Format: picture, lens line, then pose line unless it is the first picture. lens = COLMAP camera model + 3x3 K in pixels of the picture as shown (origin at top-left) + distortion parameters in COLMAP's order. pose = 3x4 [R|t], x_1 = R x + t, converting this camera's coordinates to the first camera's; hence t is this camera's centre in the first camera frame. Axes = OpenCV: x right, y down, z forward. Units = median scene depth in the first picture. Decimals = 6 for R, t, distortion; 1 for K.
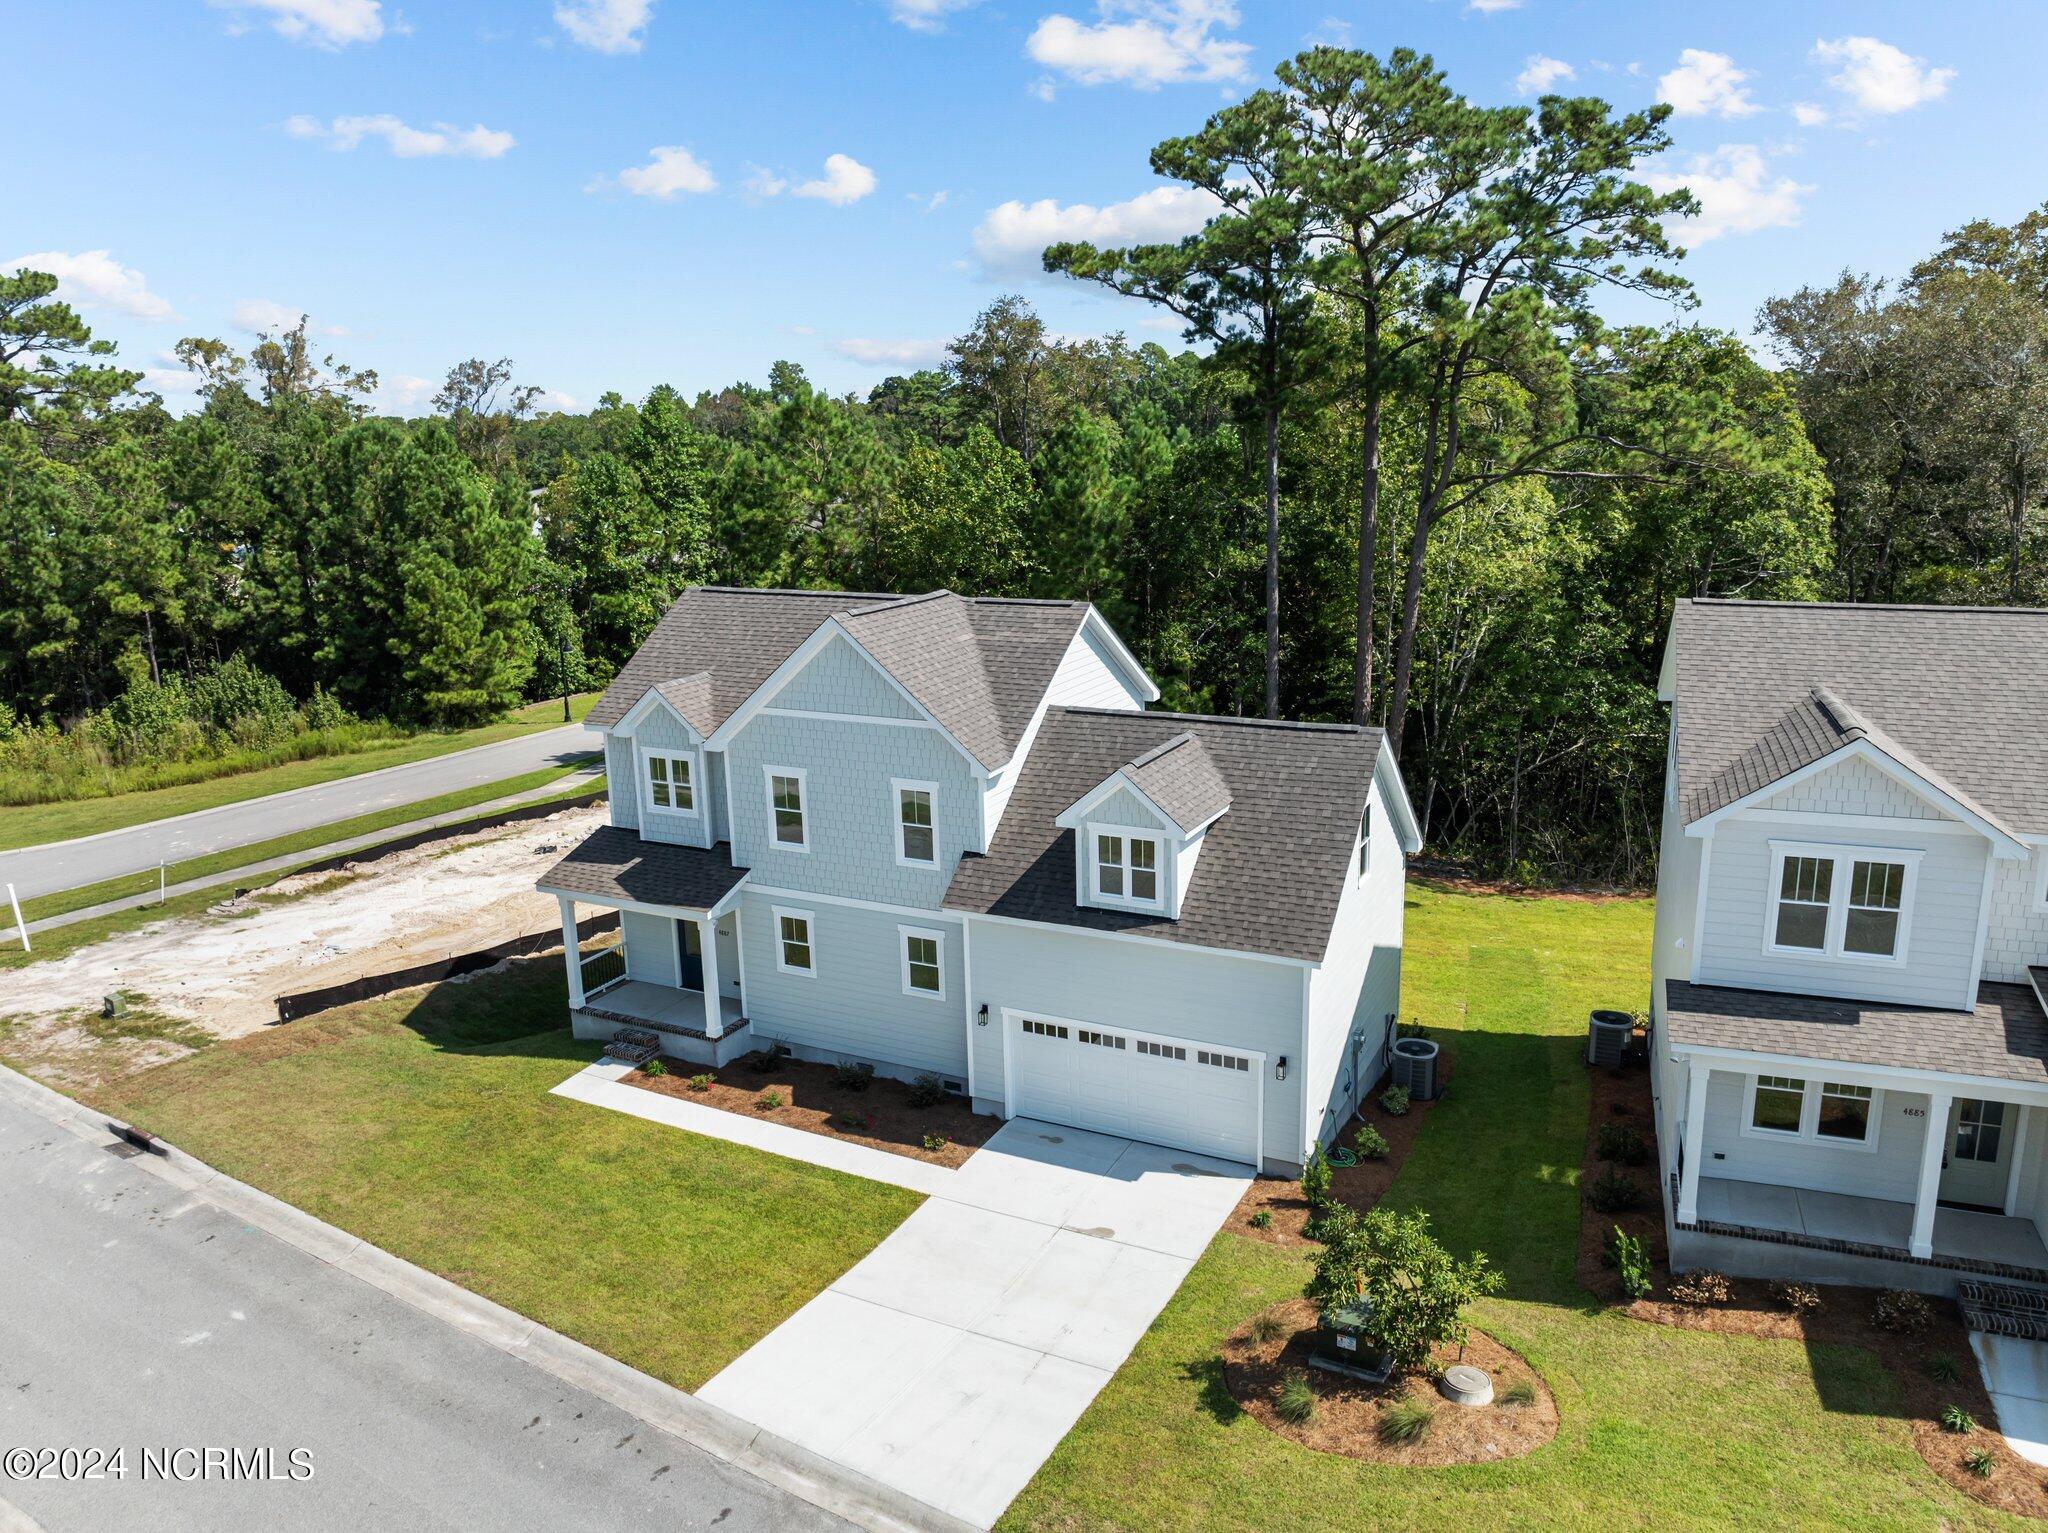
lens RADIAL K [[1465.2, 0, 1032.4], [0, 1465.2, 758.7], [0, 0, 1]] dist [-0.041323, 0.003729]
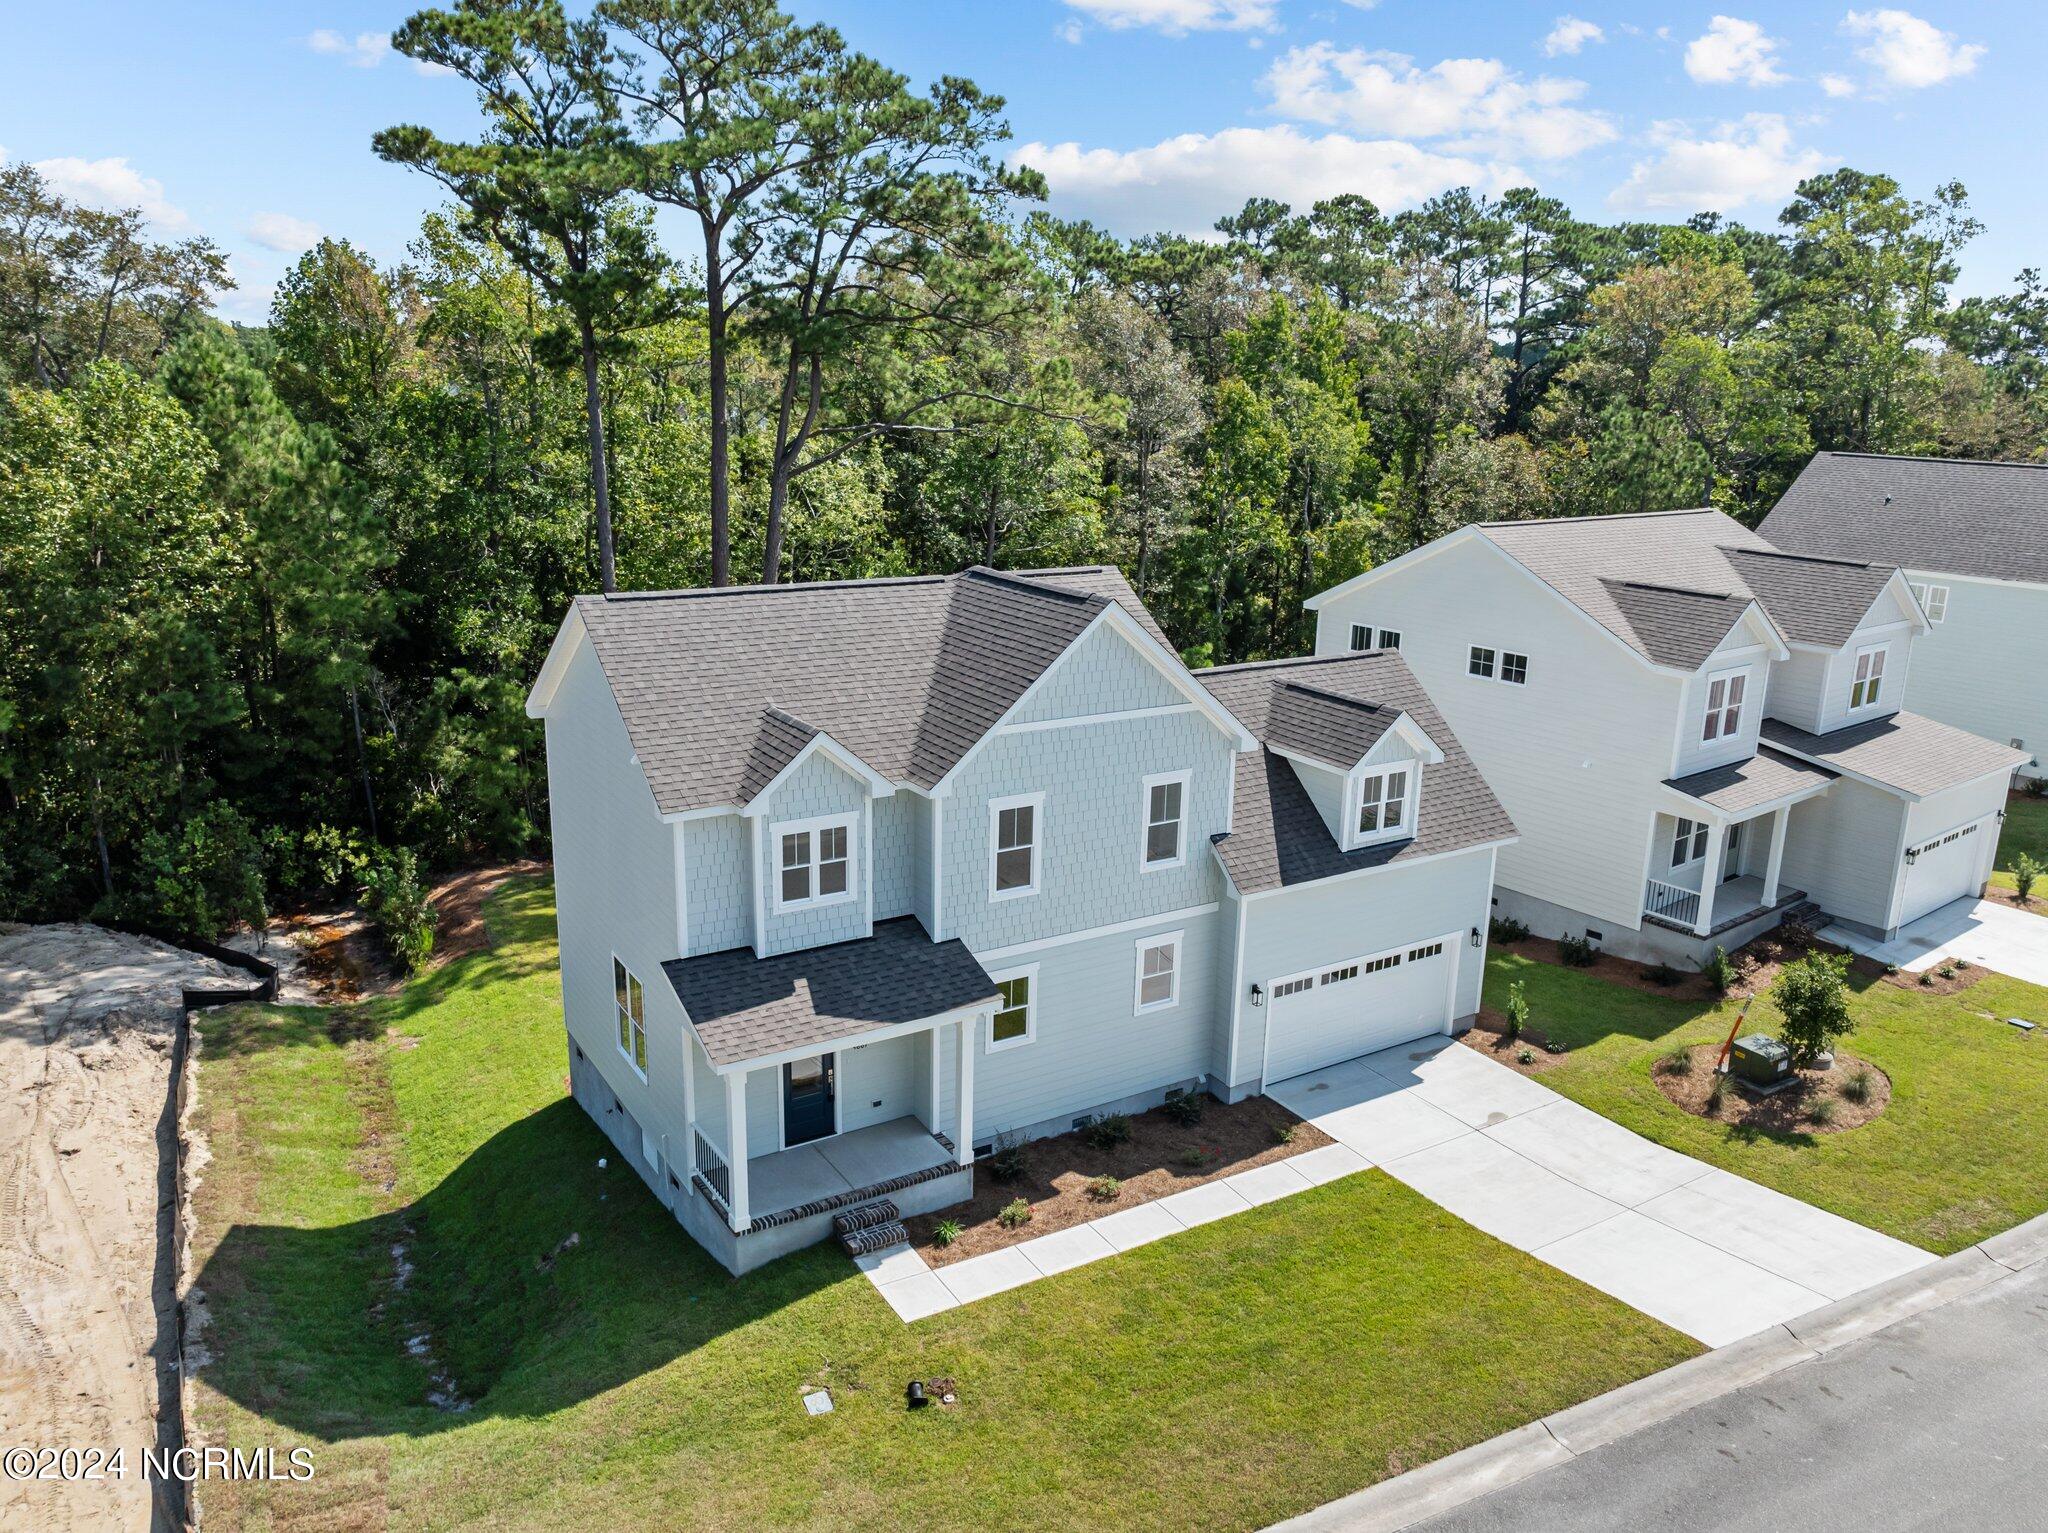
lens RADIAL K [[1494.1, 0, 1033.9], [0, 1494.1, 758.7], [0, 0, 1]] dist [-0.039832, 0.002910]
pose [[0.513208, -0.182739, 0.838585, -0.788214], [0.158946, 0.980405, 0.116369, -0.100534], [-0.843418, 0.073568, 0.532197, 0.512908]]
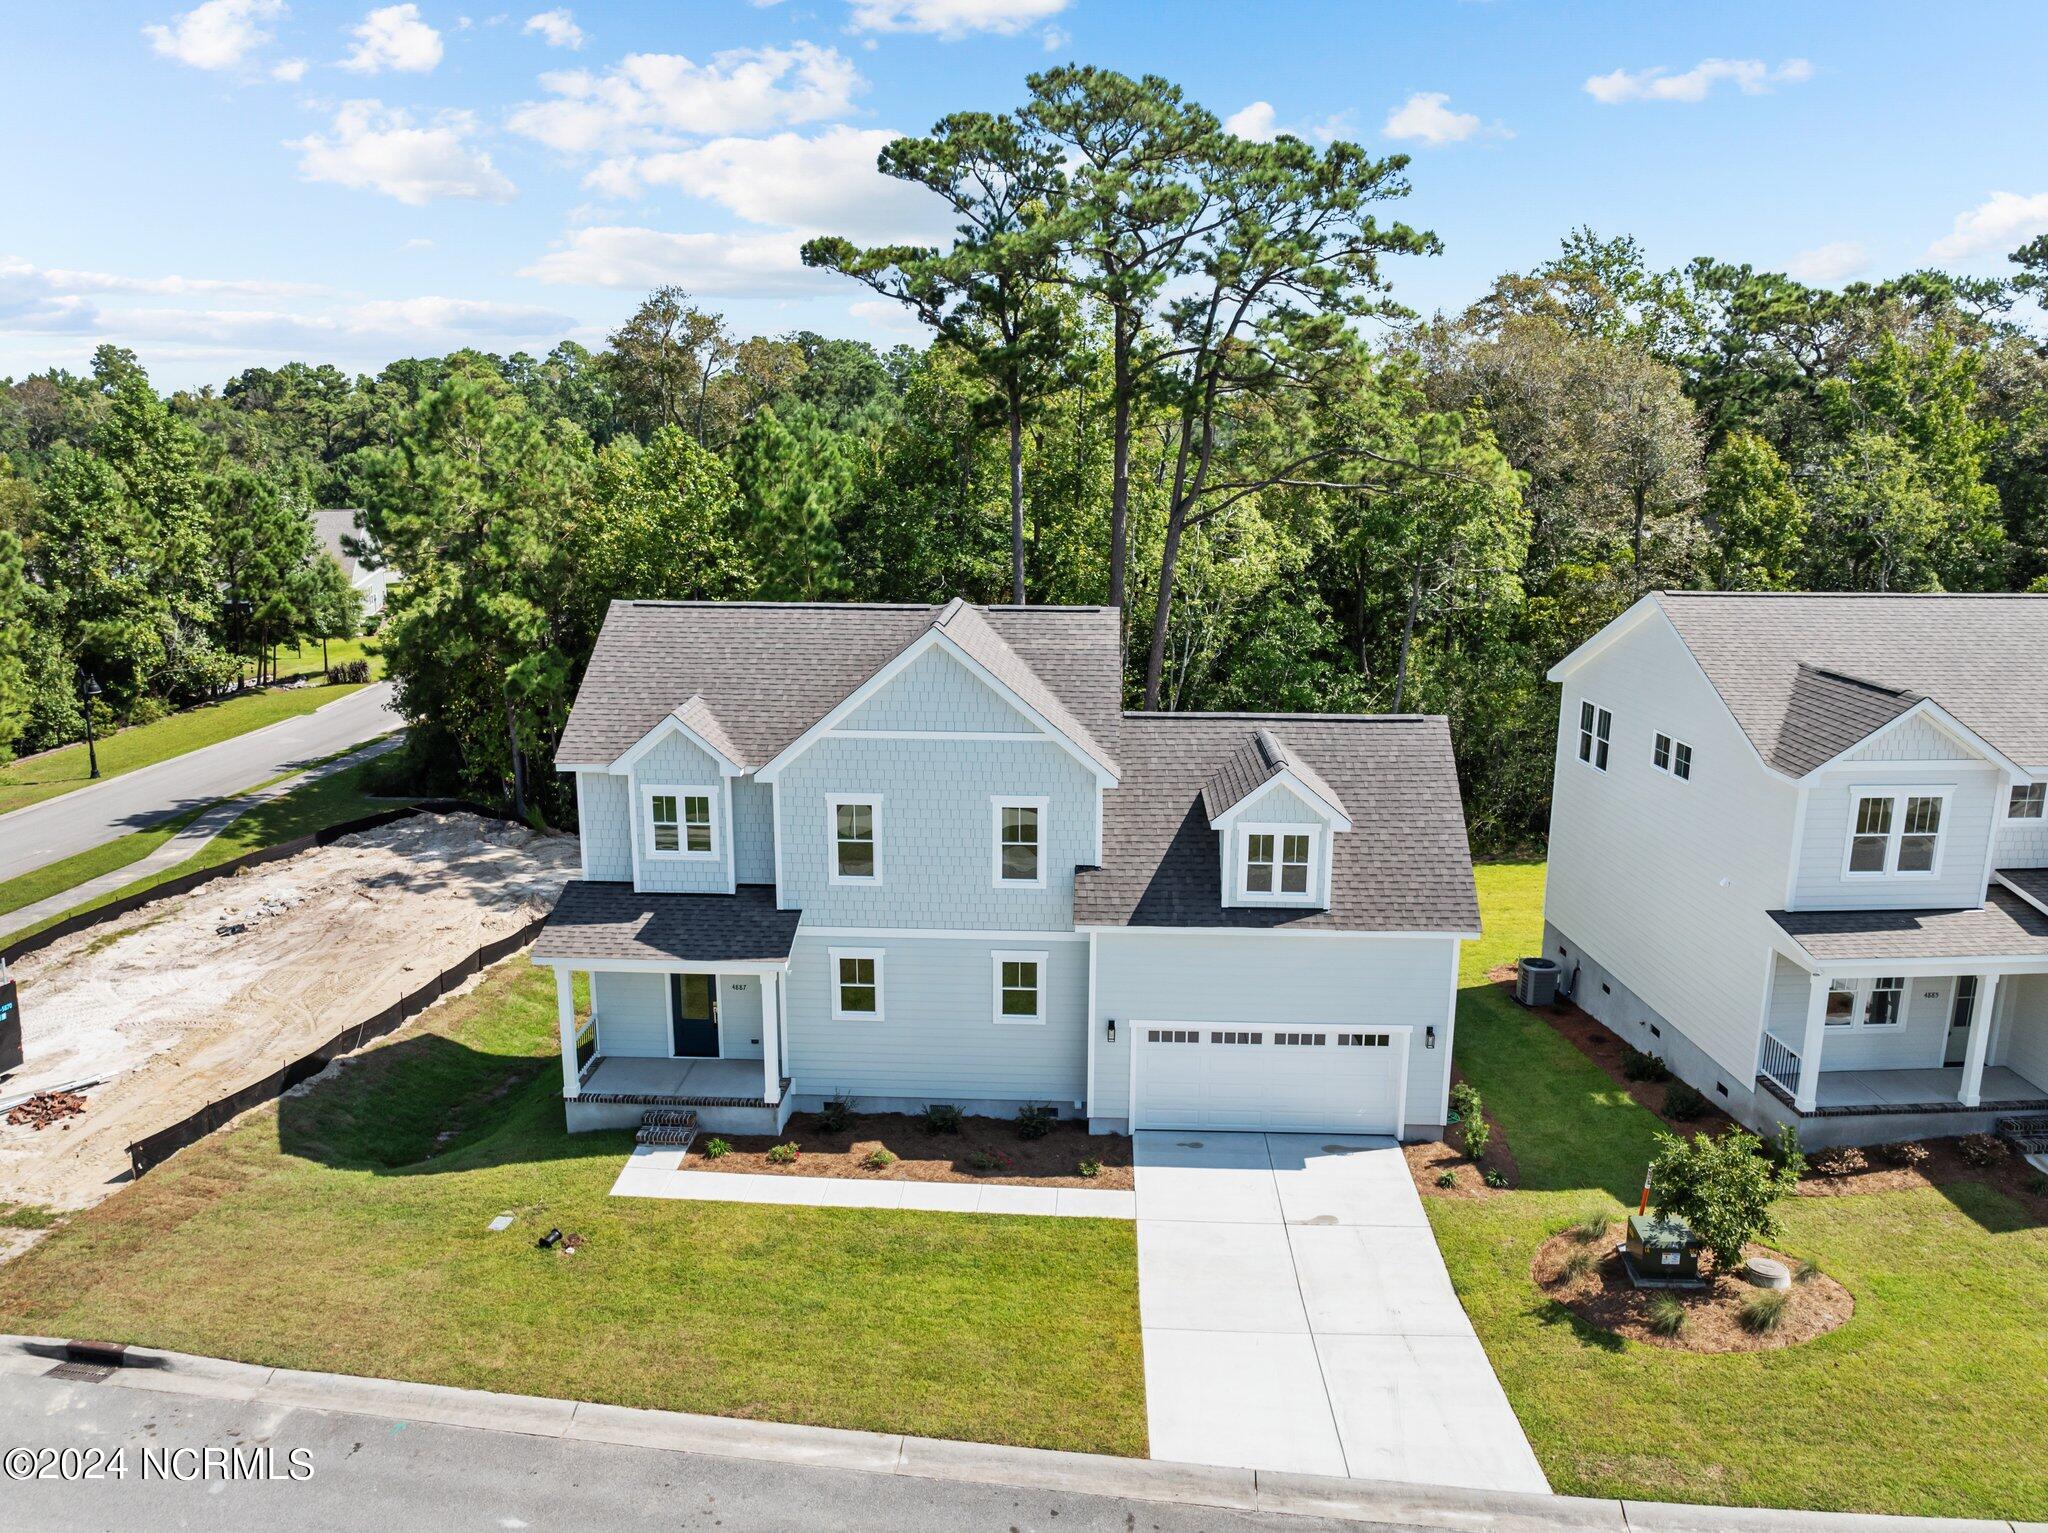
lens RADIAL K [[1494.1, 0, 1033.9], [0, 1494.1, 758.7], [0, 0, 1]] dist [-0.039832, 0.002910]
pose [[0.912366, -0.062785, 0.404532, -0.410477], [0.066534, 0.997773, 0.004798, -0.012244], [-0.403932, 0.022537, 0.914511, 0.093695]]
